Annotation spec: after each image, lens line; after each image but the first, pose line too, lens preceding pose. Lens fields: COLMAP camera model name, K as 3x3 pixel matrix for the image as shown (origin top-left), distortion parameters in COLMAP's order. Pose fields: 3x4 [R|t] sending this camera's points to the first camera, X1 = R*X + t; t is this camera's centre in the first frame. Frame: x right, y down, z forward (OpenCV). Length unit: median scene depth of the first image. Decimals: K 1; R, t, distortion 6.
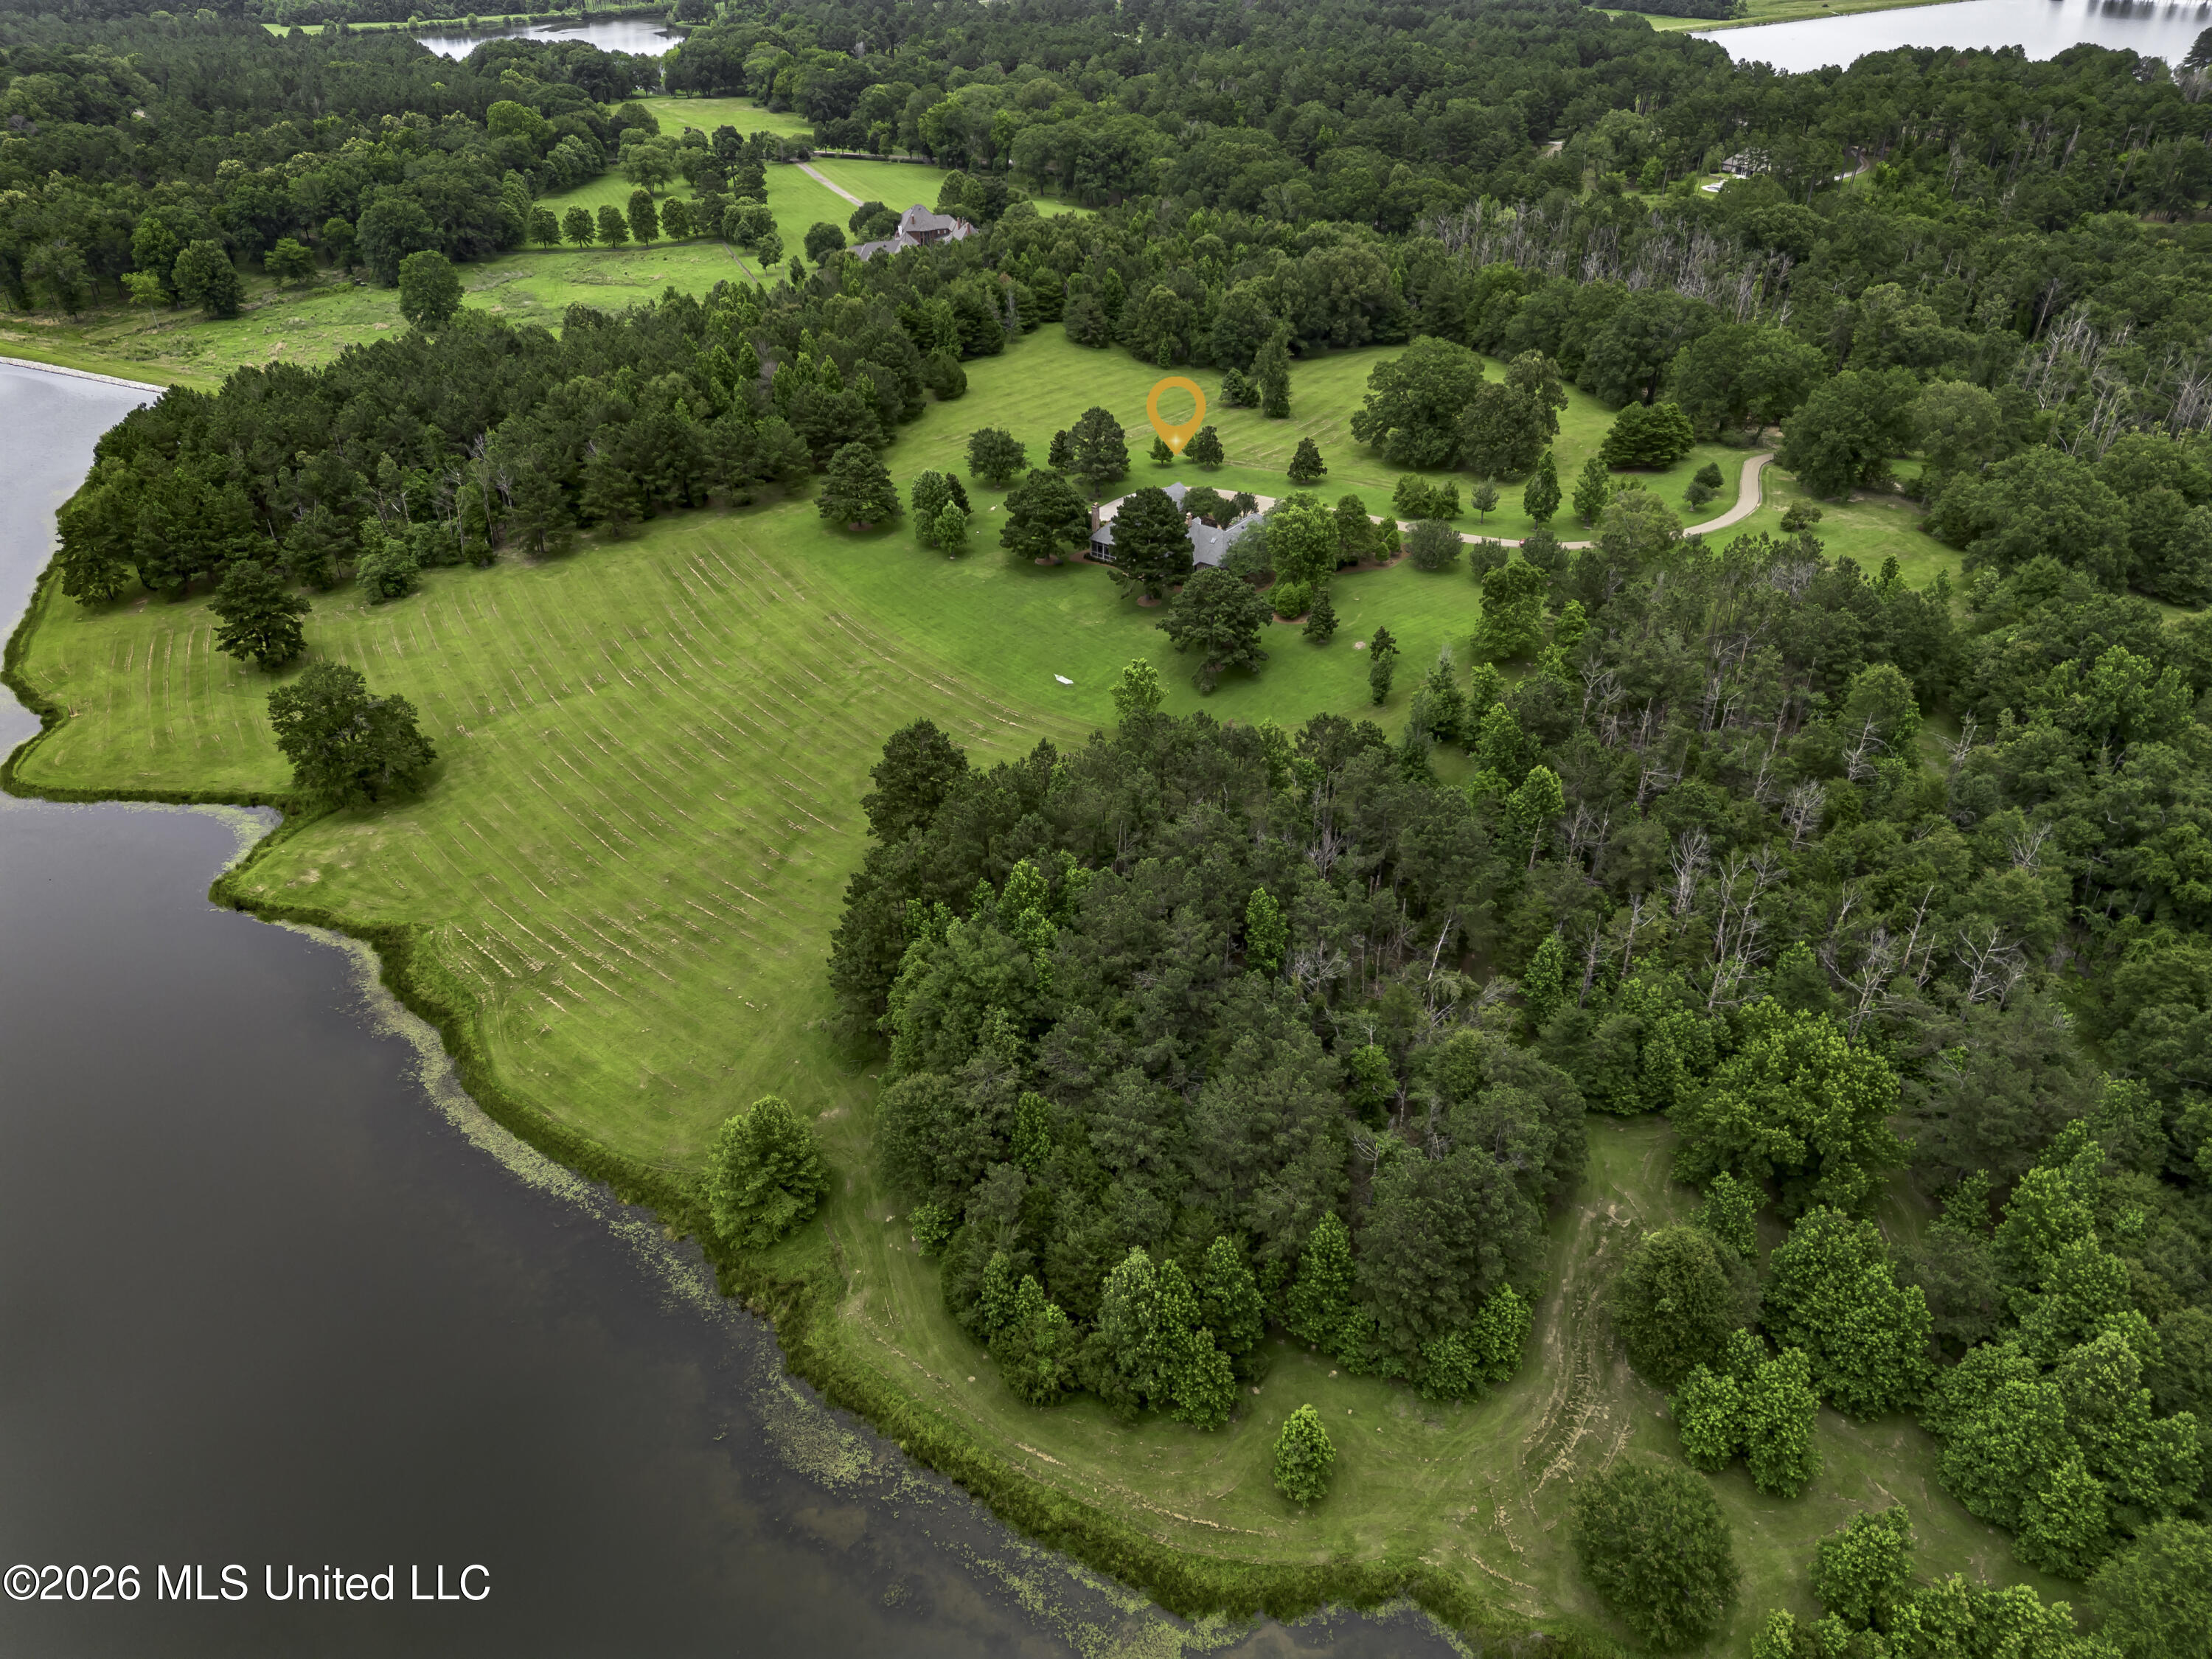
lens RADIAL K [[1568.0, 0, 1106.0], [0, 1568.0, 829.5], [0, 0, 1]] dist [0.055999, -0.042054]
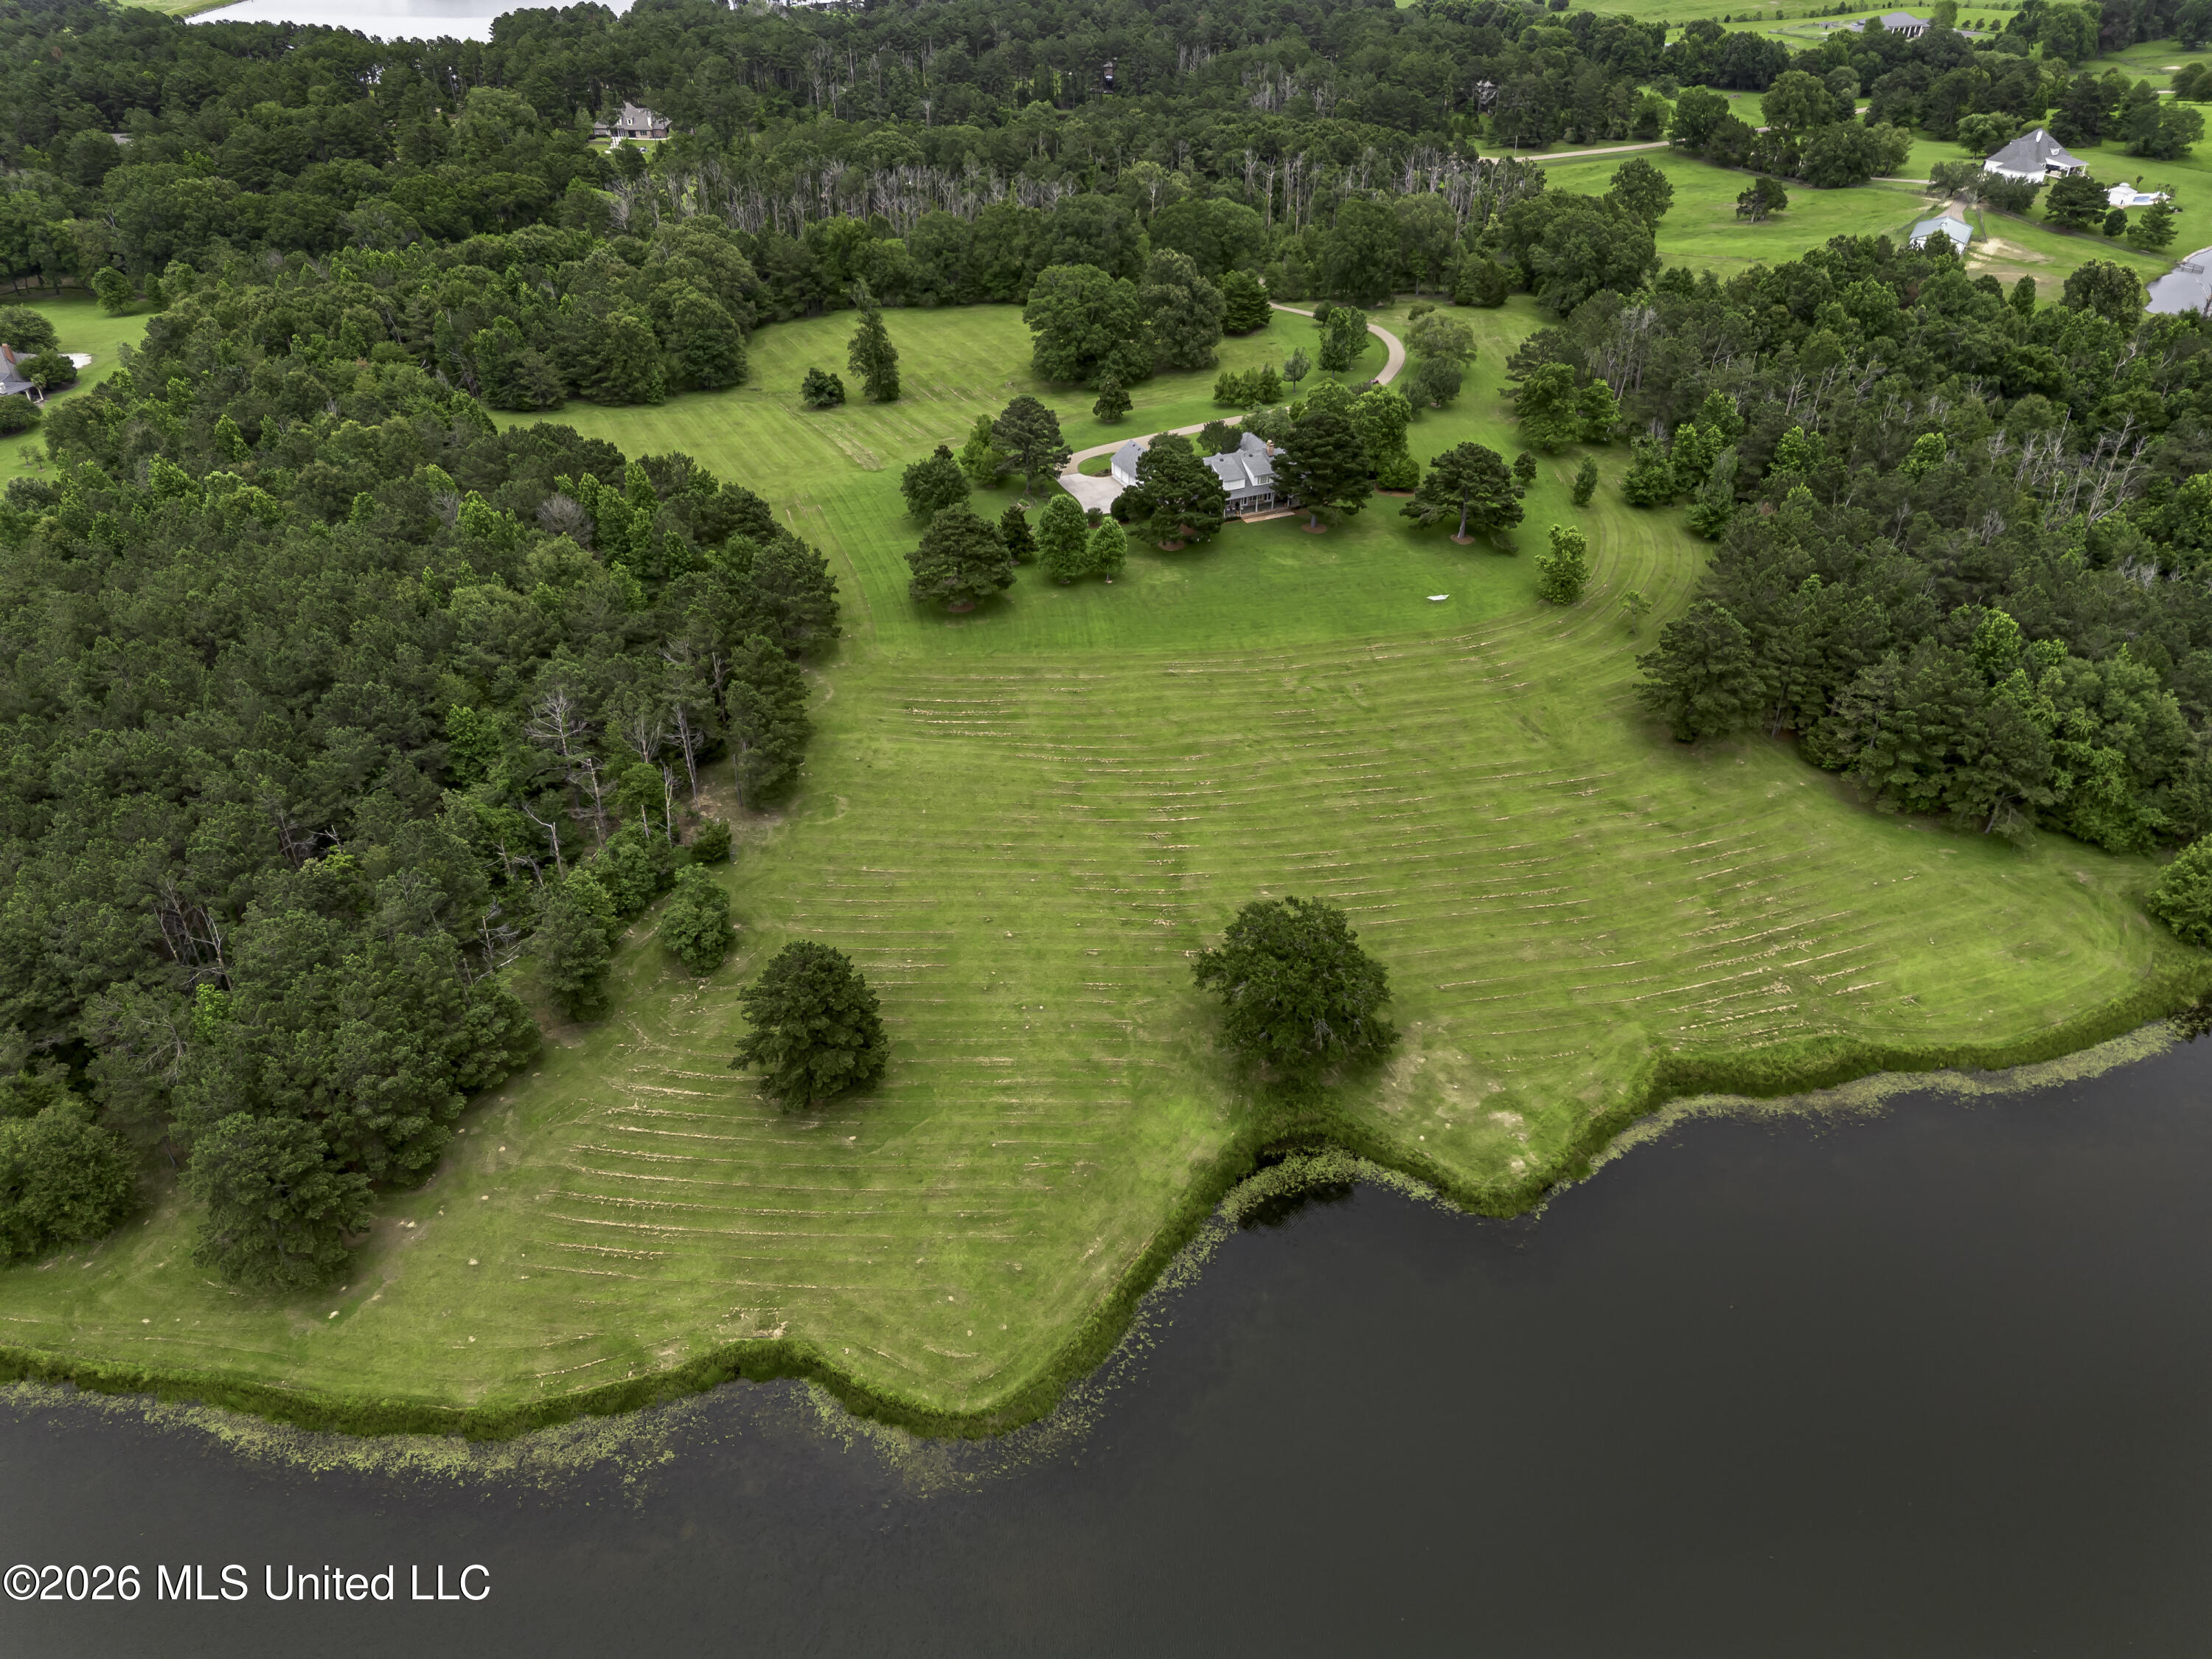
lens RADIAL K [[1568.0, 0, 1106.0], [0, 1568.0, 829.5], [0, 0, 1]] dist [0.055999, -0.042054]
pose [[0.499325, -0.467186, 0.729666, -1.097746], [0.466874, 0.854523, 0.227637, -0.349730], [-0.729865, 0.226997, 0.644802, 0.651219]]
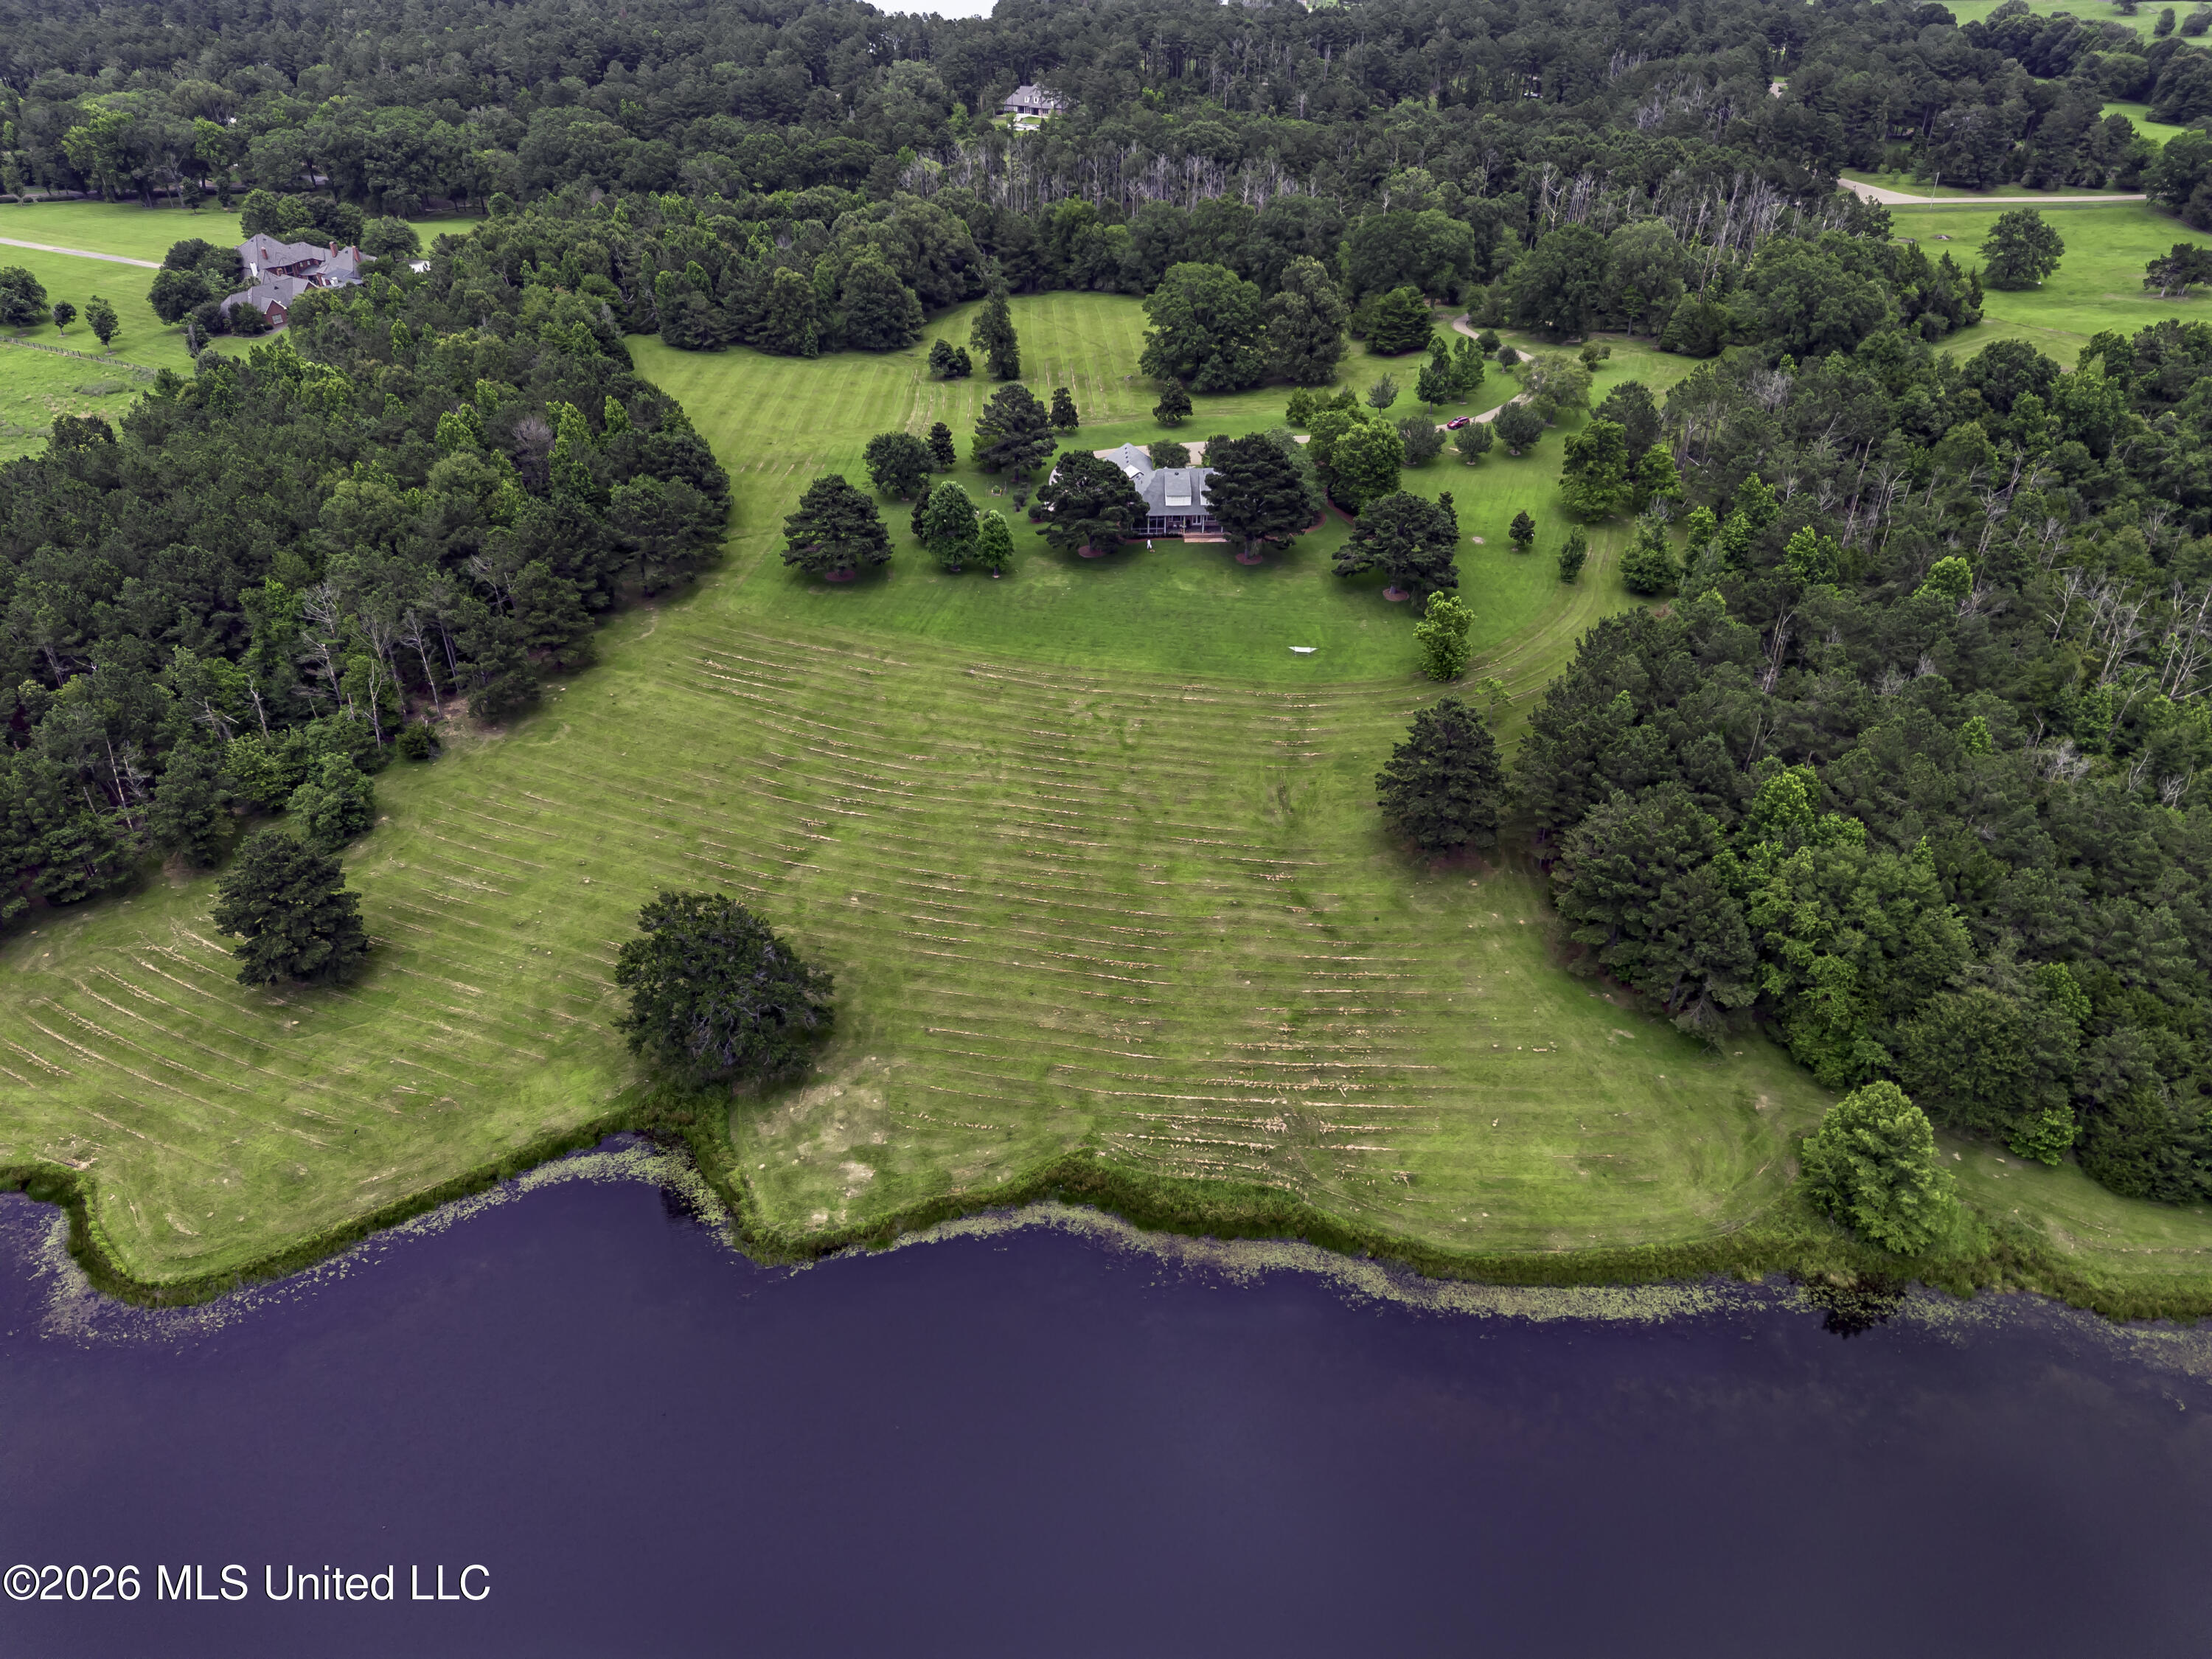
lens RADIAL K [[1568.0, 0, 1106.0], [0, 1568.0, 829.5], [0, 0, 1]] dist [0.055999, -0.042054]
pose [[0.787871, -0.331030, 0.519305, -0.746225], [0.328192, 0.939219, 0.100782, -0.150665], [-0.521103, 0.091029, 0.848625, 0.349408]]
